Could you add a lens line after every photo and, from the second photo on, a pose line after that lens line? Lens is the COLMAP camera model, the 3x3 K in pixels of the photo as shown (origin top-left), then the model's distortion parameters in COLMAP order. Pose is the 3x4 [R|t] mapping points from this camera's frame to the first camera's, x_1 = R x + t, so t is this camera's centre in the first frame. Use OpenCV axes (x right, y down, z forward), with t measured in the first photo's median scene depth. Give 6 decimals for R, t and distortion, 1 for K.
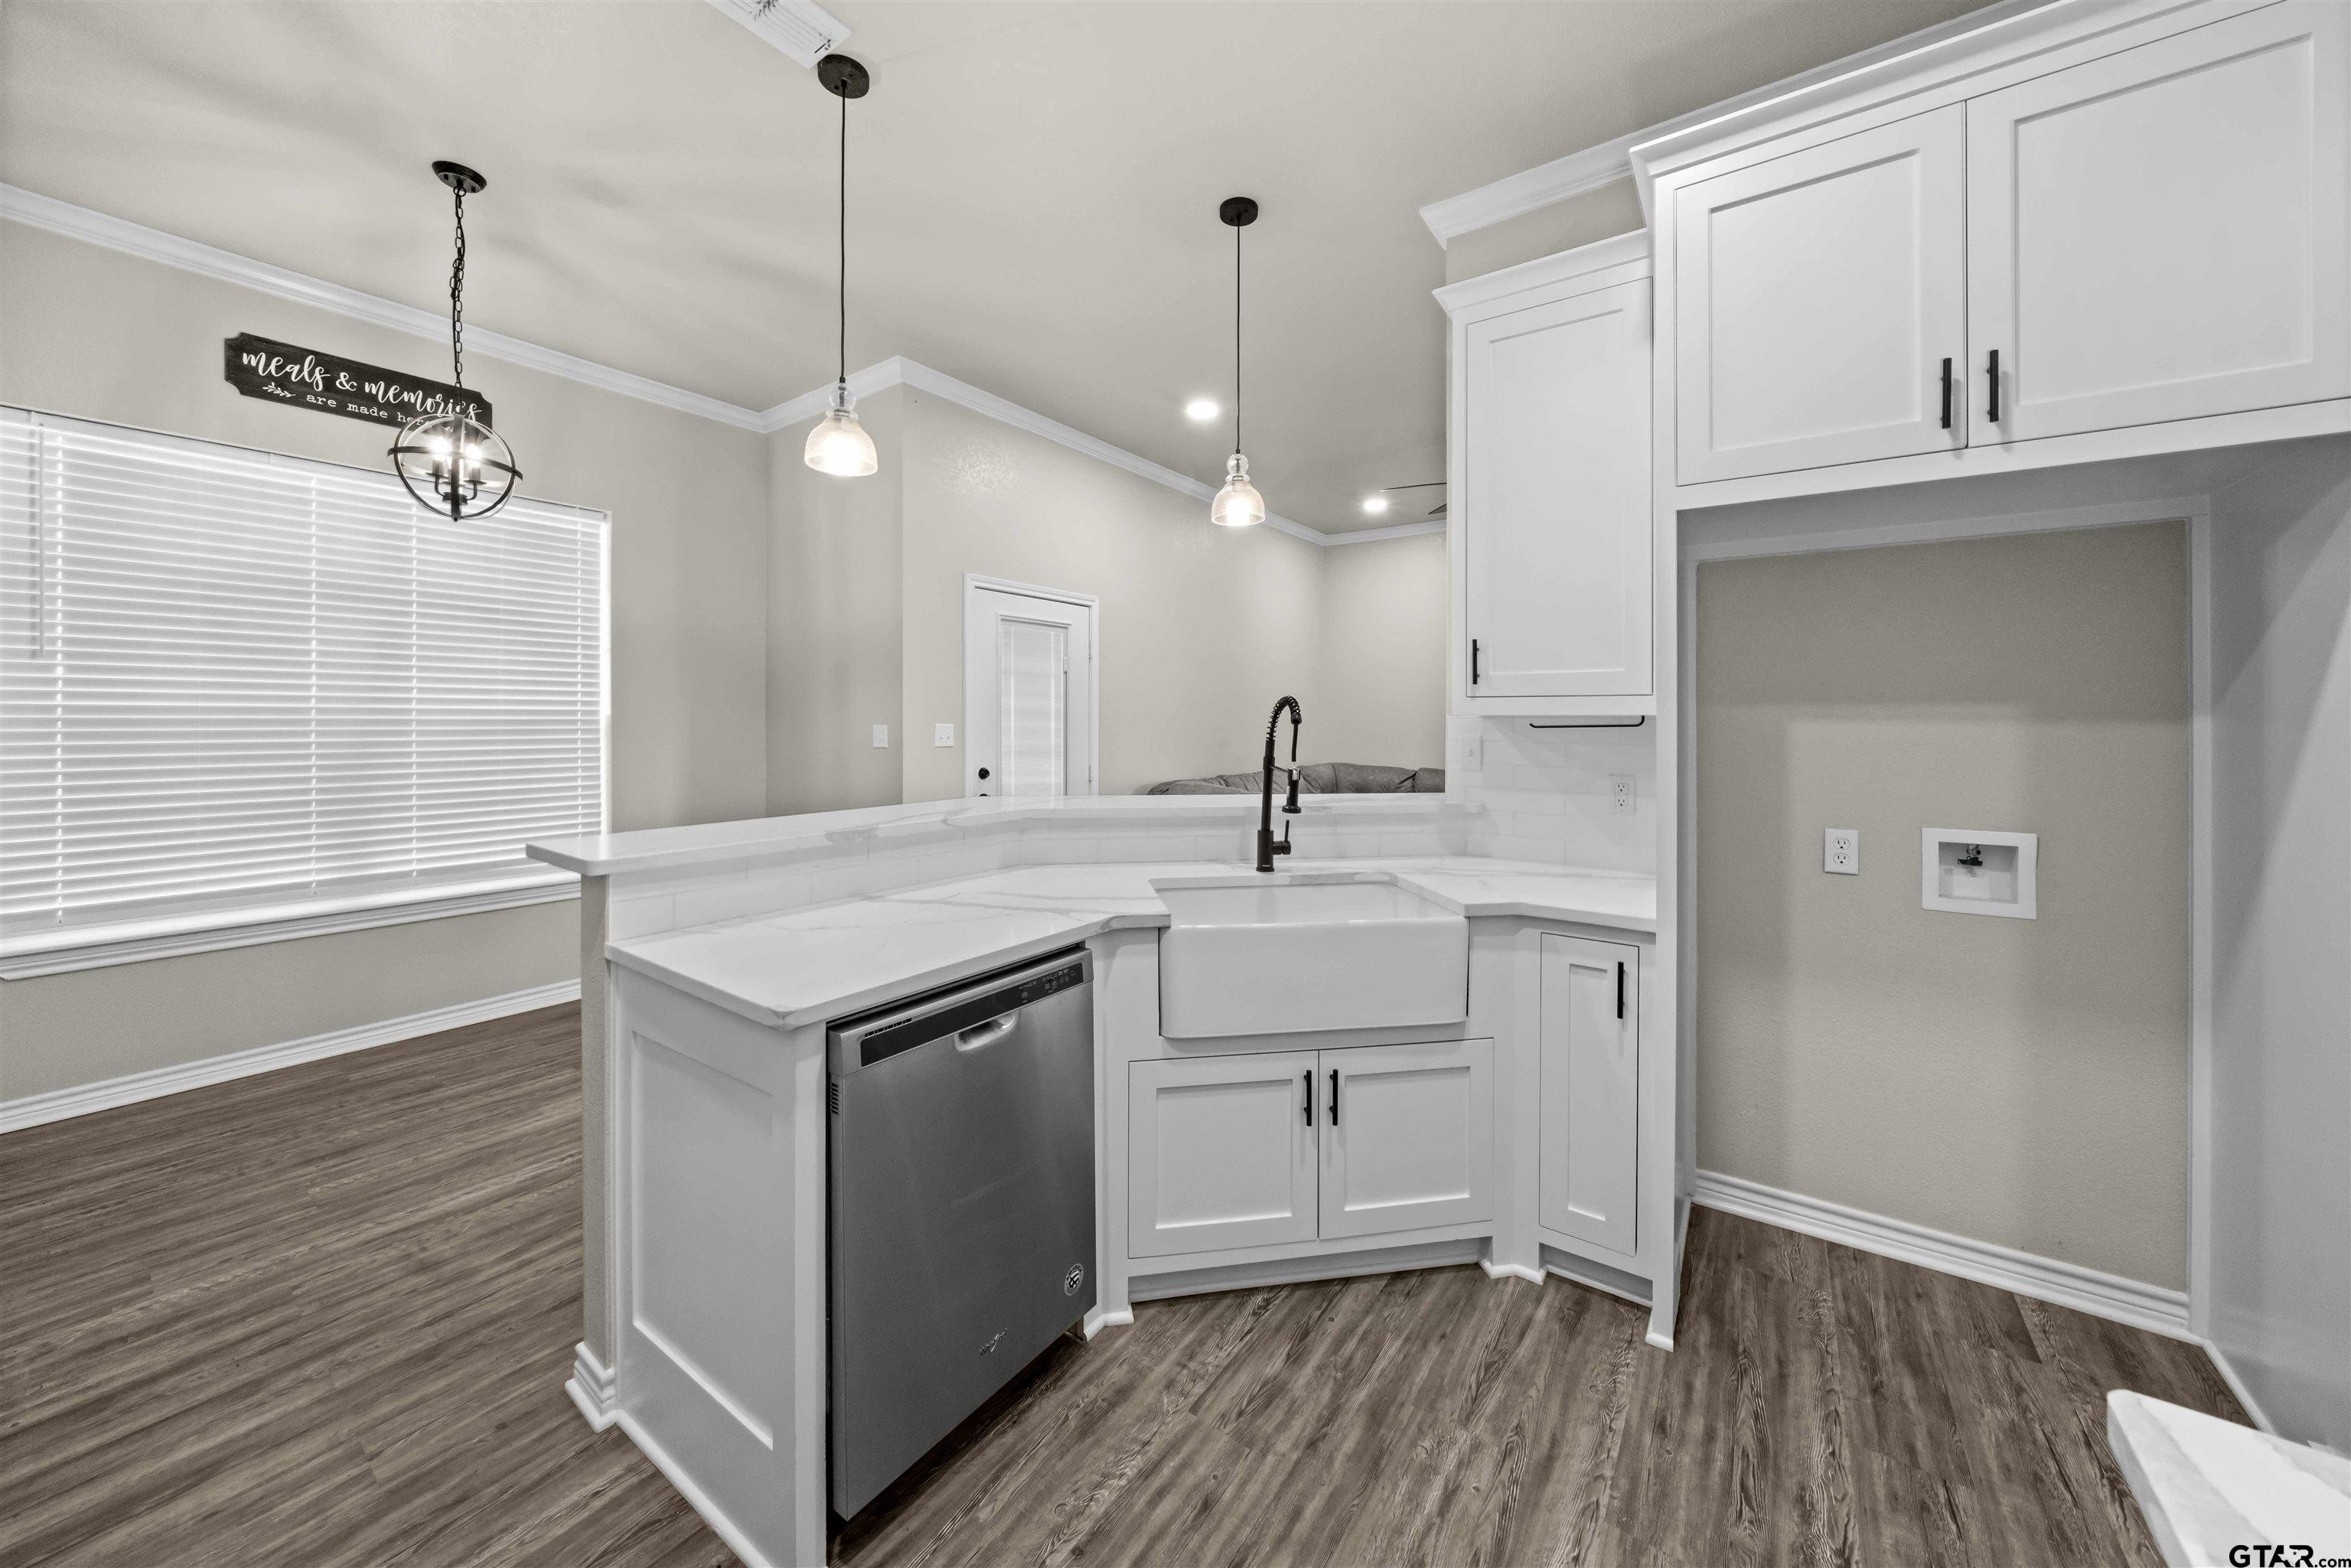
lens RADIAL K [[849.2, 0, 1151.8], [0, 849.2, 747.1], [0, 0, 1]] dist [-0.030993, -0.000015]
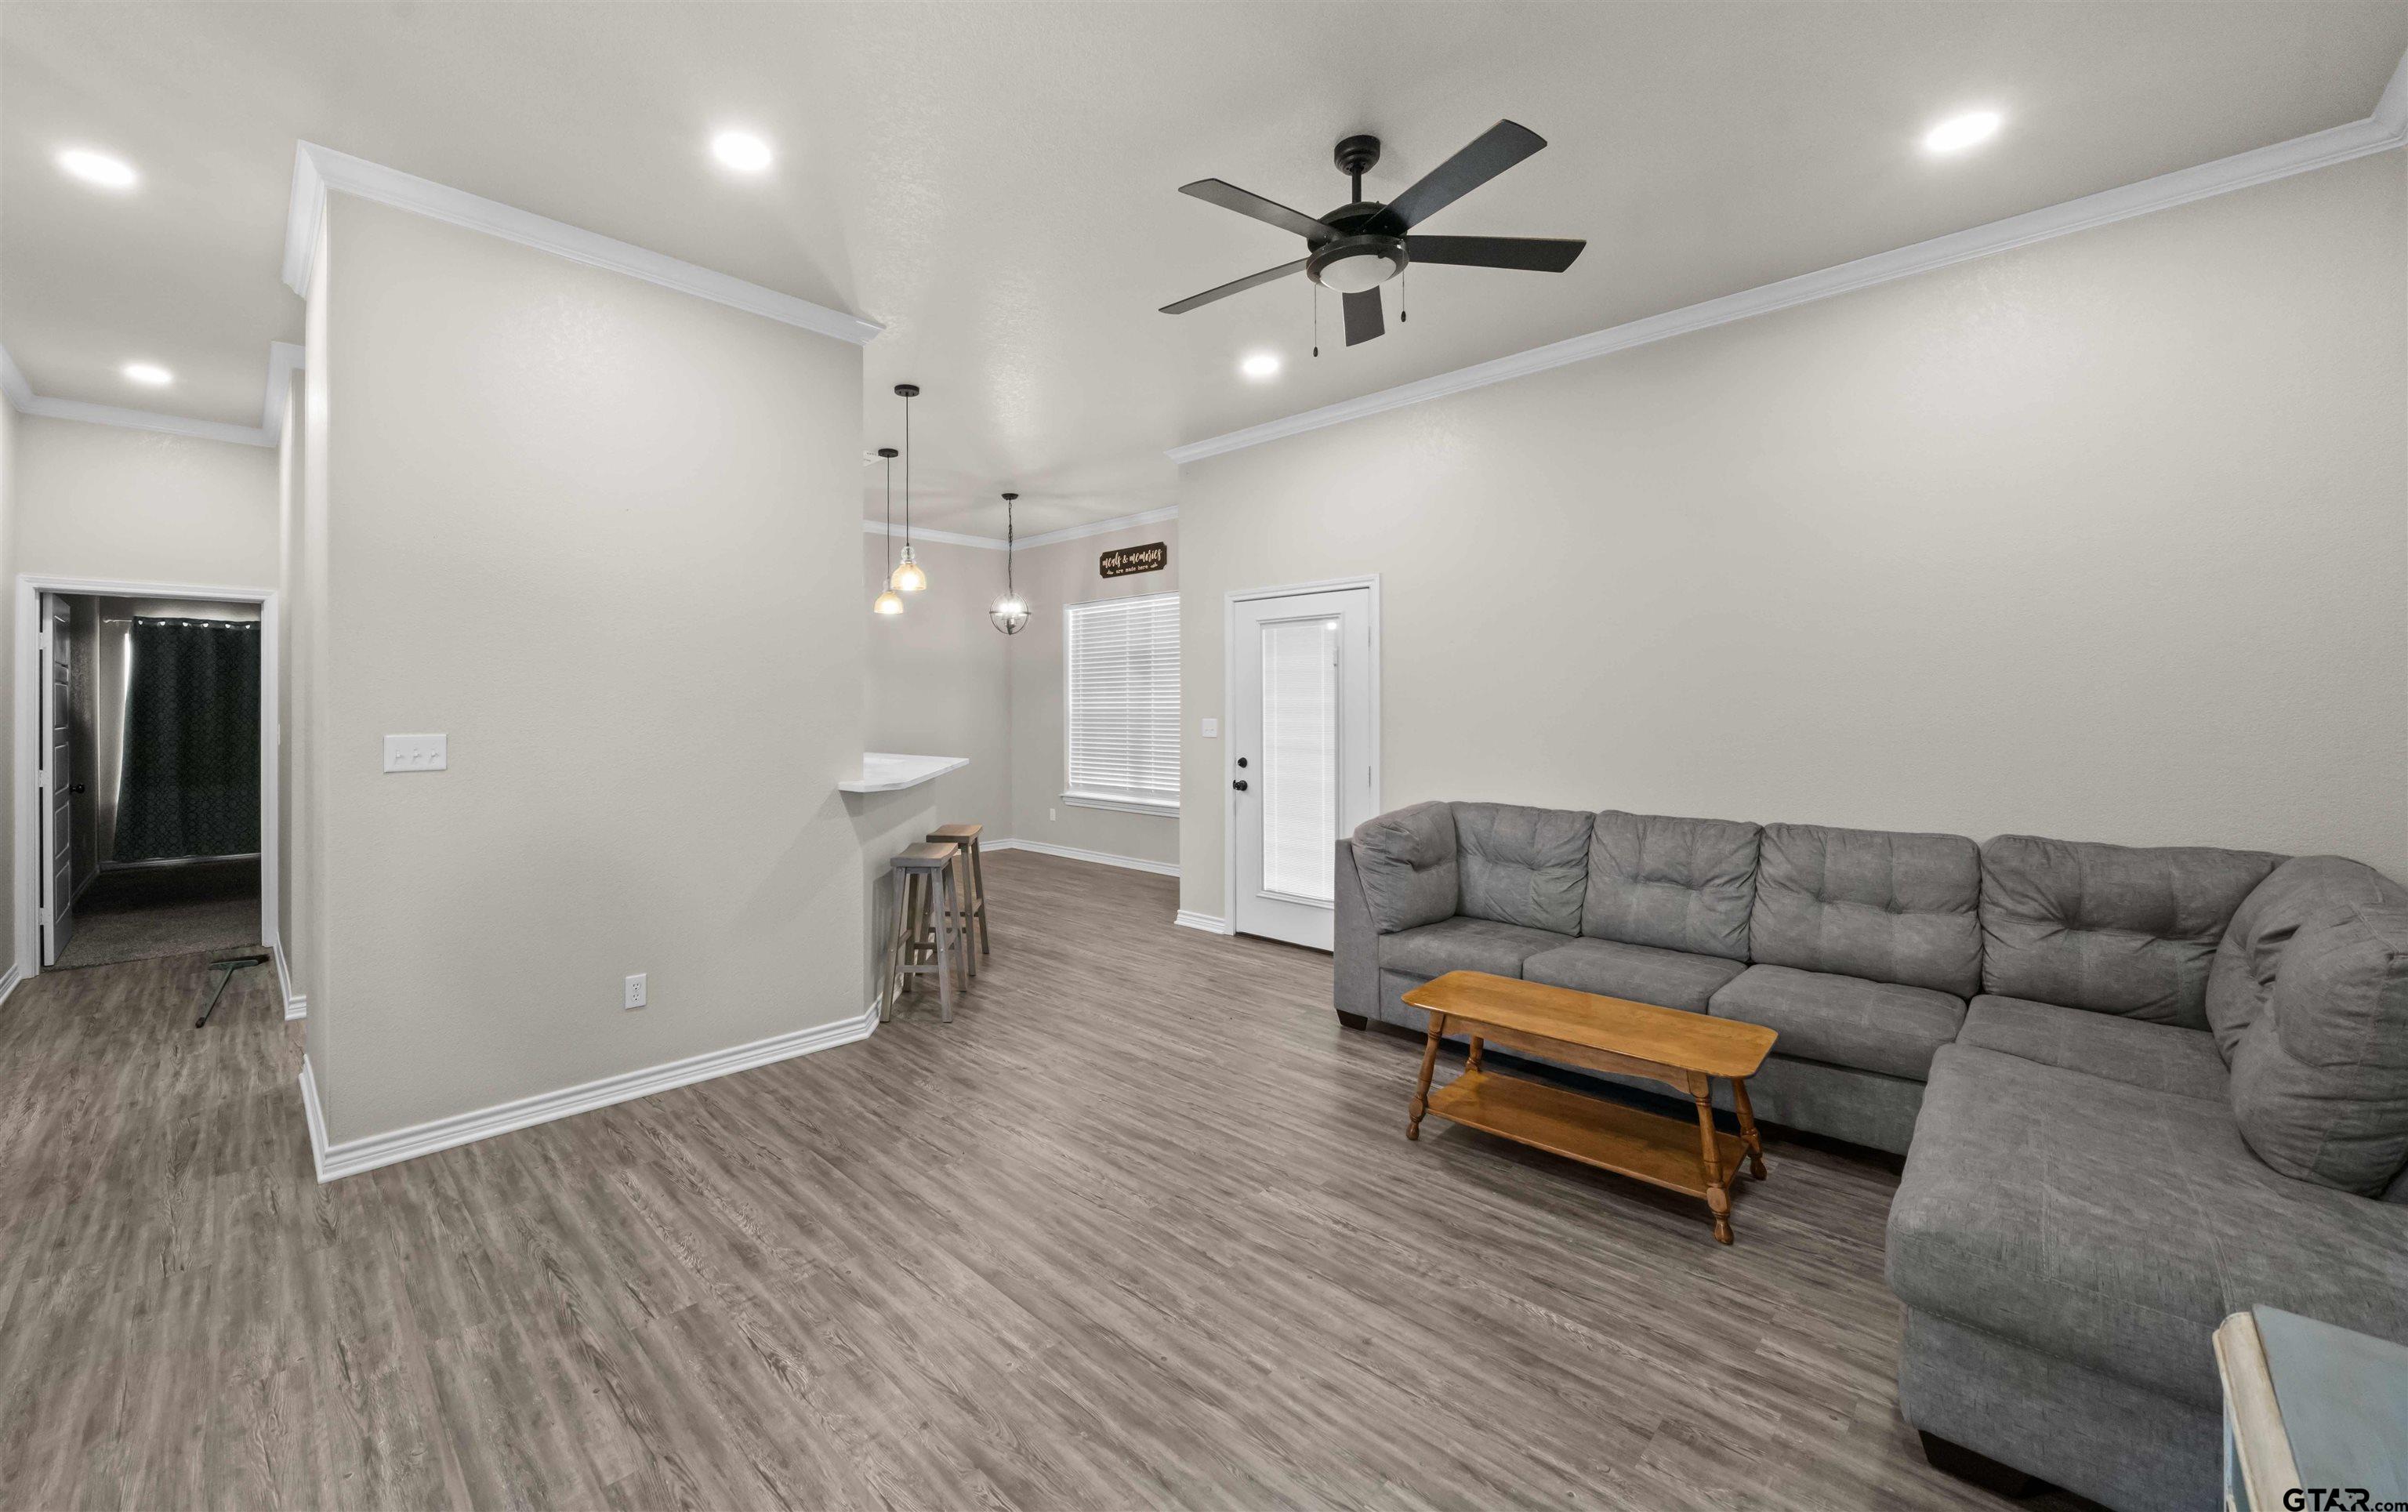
lens RADIAL K [[917.9, 0, 1172.3], [0, 917.9, 708.8], [0, 0, 1]] dist [-0.000444, -0.004320]
pose [[-0.152245, 0.000148, -0.988343, 2.207447], [-0.029590, 0.999551, 0.004708, -0.094111], [0.987900, 0.029962, -0.152172, 2.334490]]
